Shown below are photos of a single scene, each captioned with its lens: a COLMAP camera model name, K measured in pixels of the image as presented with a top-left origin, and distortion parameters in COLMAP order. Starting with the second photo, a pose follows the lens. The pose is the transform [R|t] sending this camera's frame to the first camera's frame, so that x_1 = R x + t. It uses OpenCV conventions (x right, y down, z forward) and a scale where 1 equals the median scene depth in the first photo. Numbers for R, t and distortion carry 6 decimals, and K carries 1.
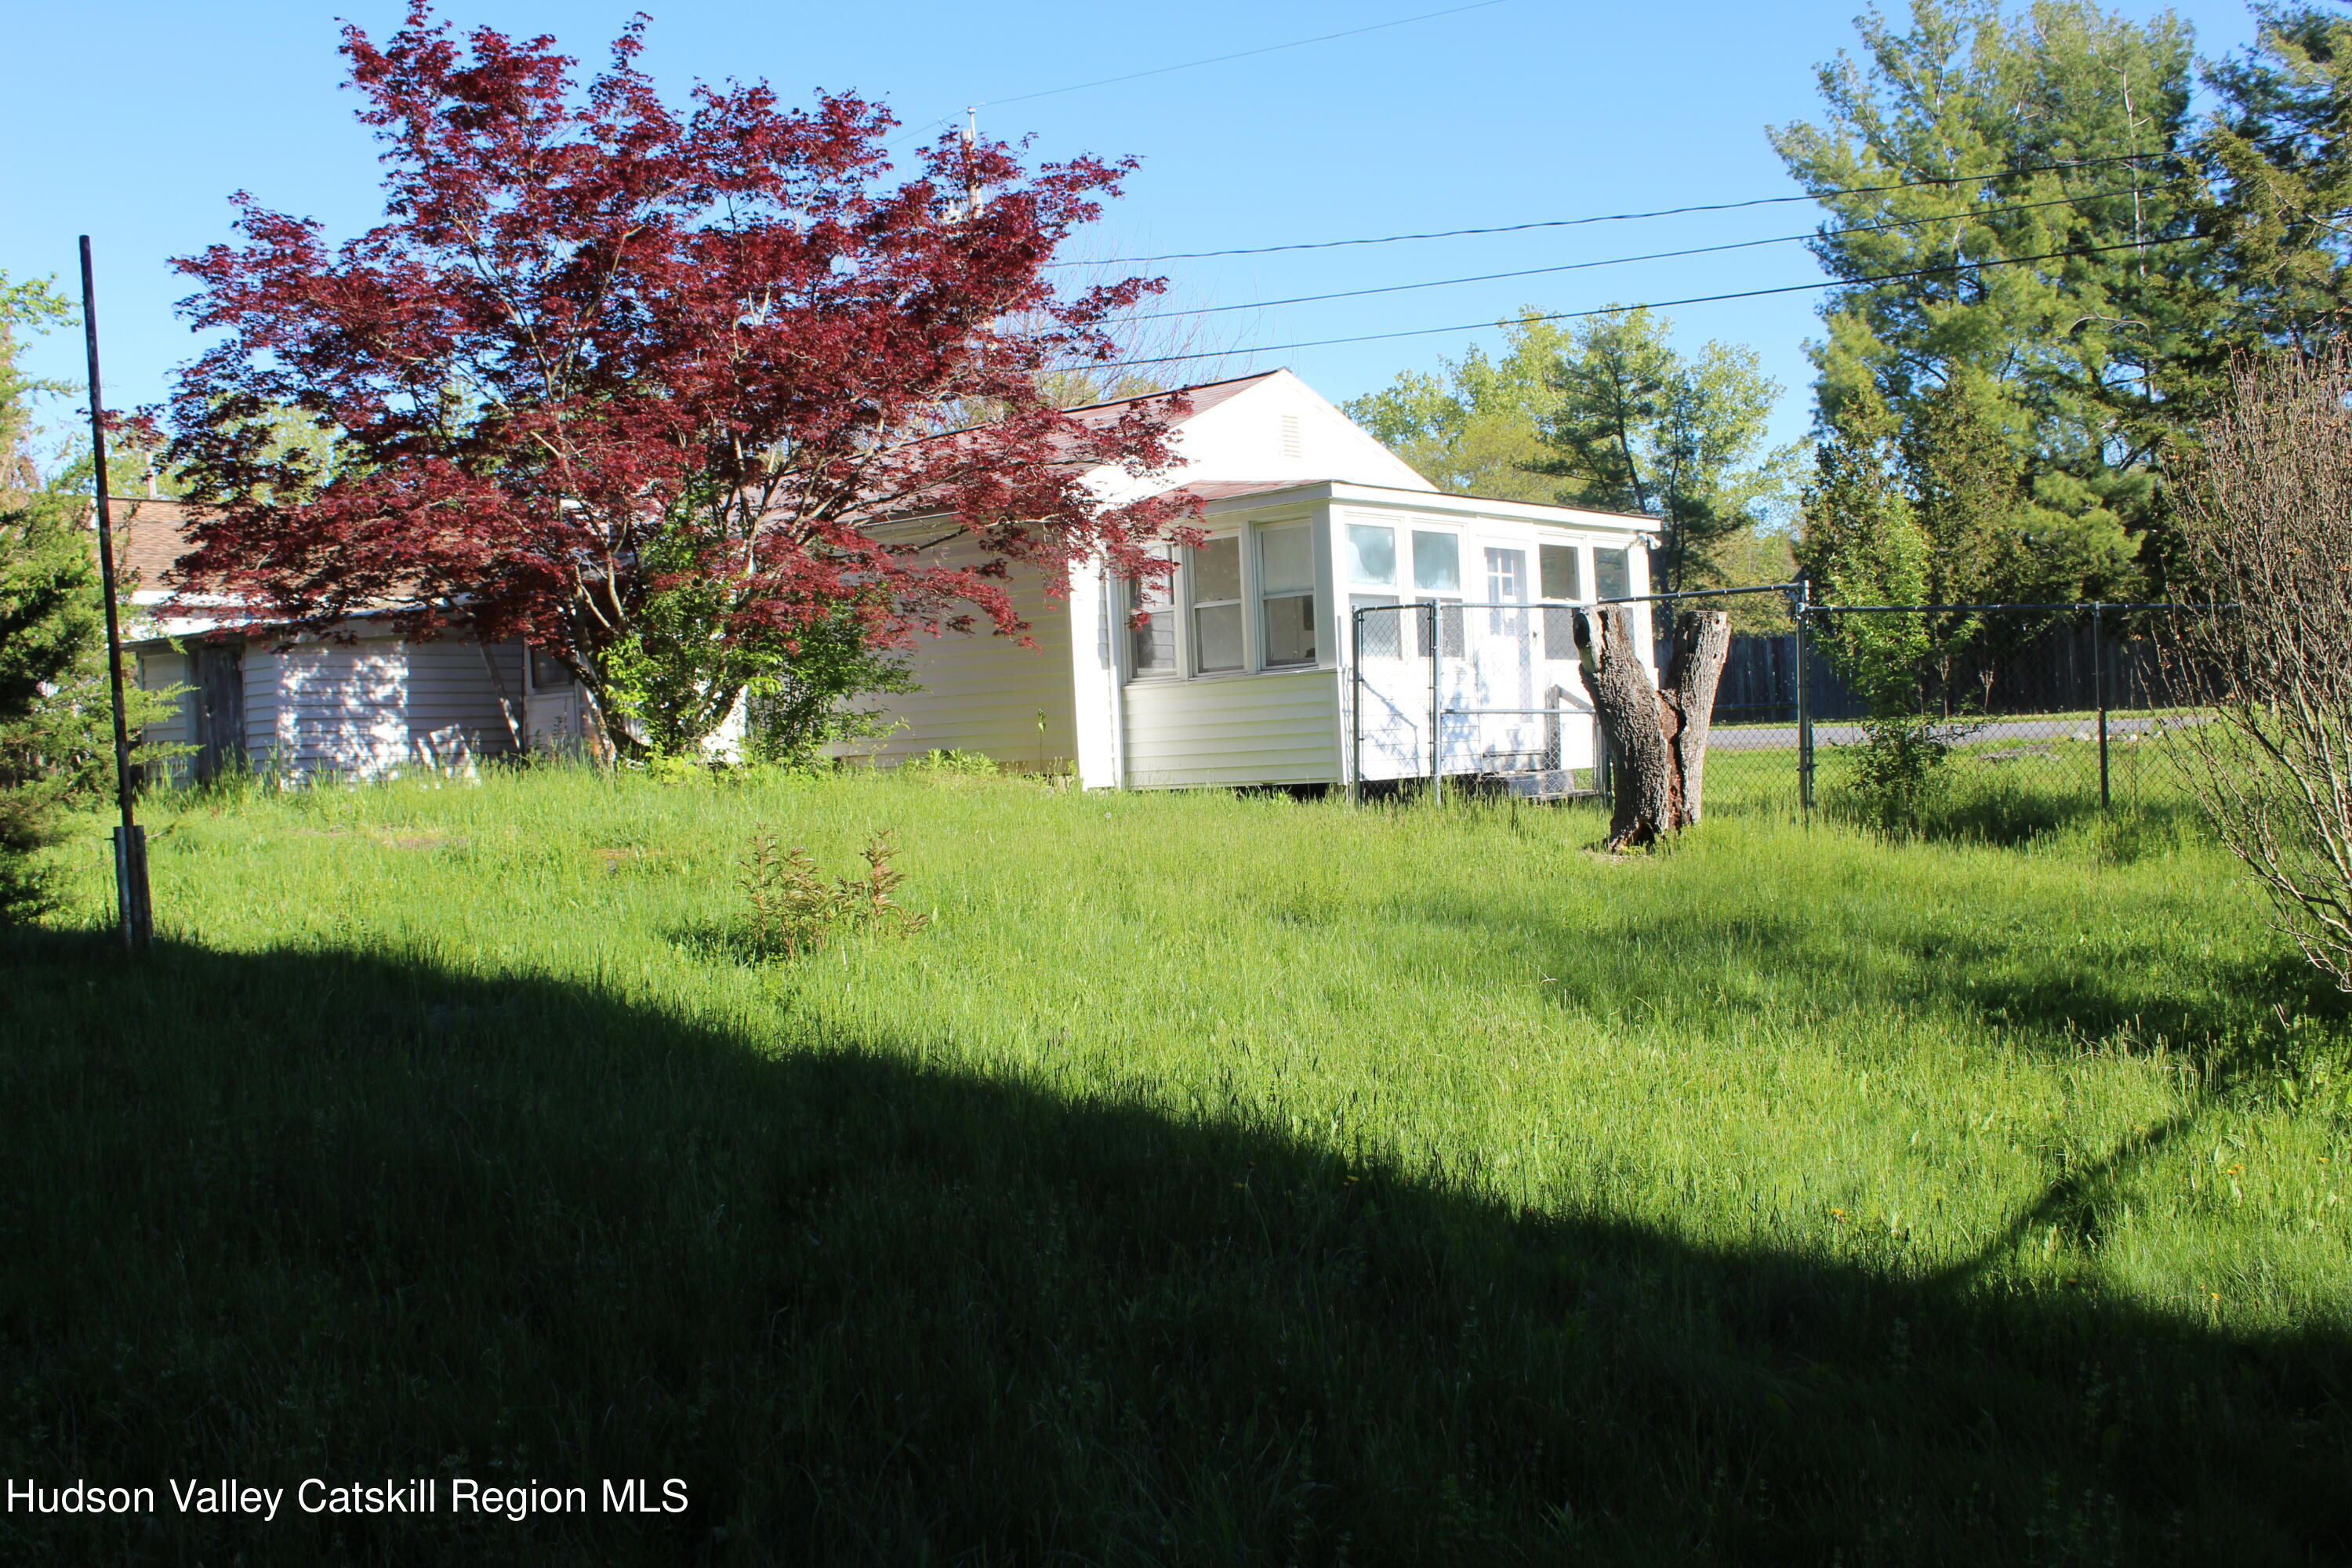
lens RADIAL K [[2194.6, 0, 1257.6], [0, 2194.6, 780.9], [0, 0, 1]] dist [0.003215, -0.261241]
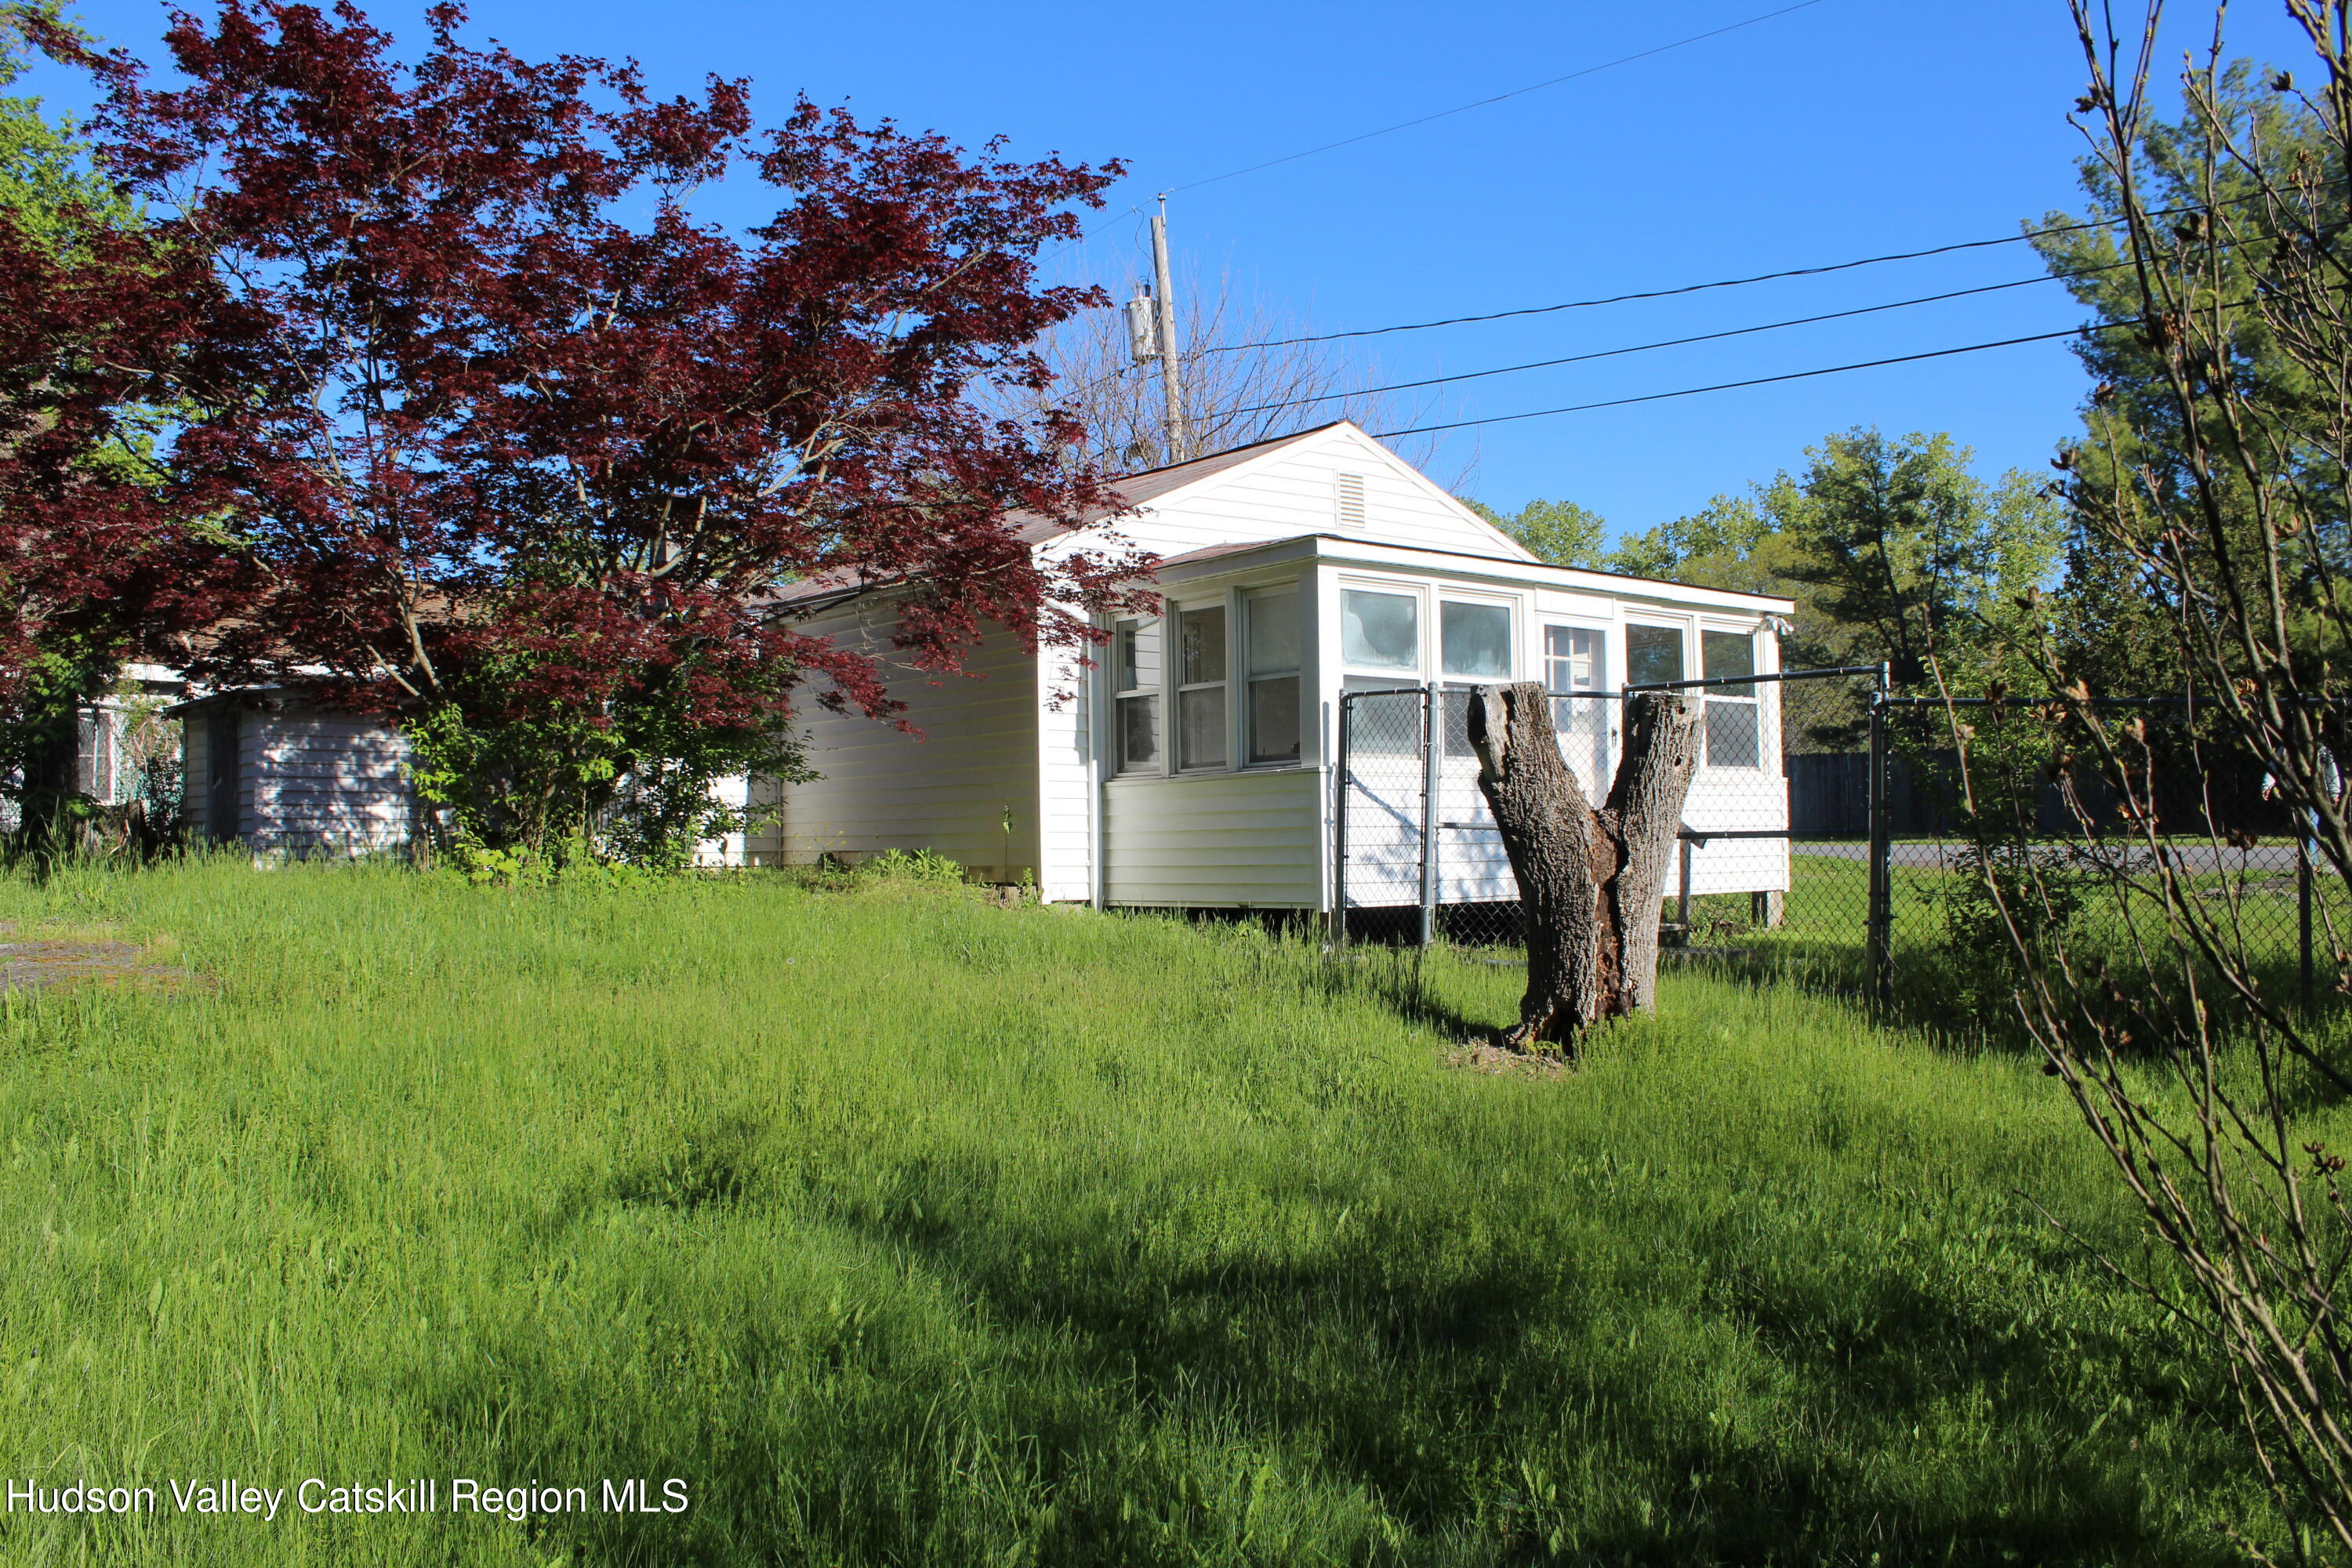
lens RADIAL K [[1971.5, 0, 1218.5], [0, 1971.5, 790.0], [0, 0, 1]] dist [-0.079194, 0.018554]
pose [[0.982303, 0.026682, -0.185391, 0.123219], [-0.033688, 0.998828, -0.034747, -0.015276], [0.184246, 0.040378, 0.982050, 0.260439]]
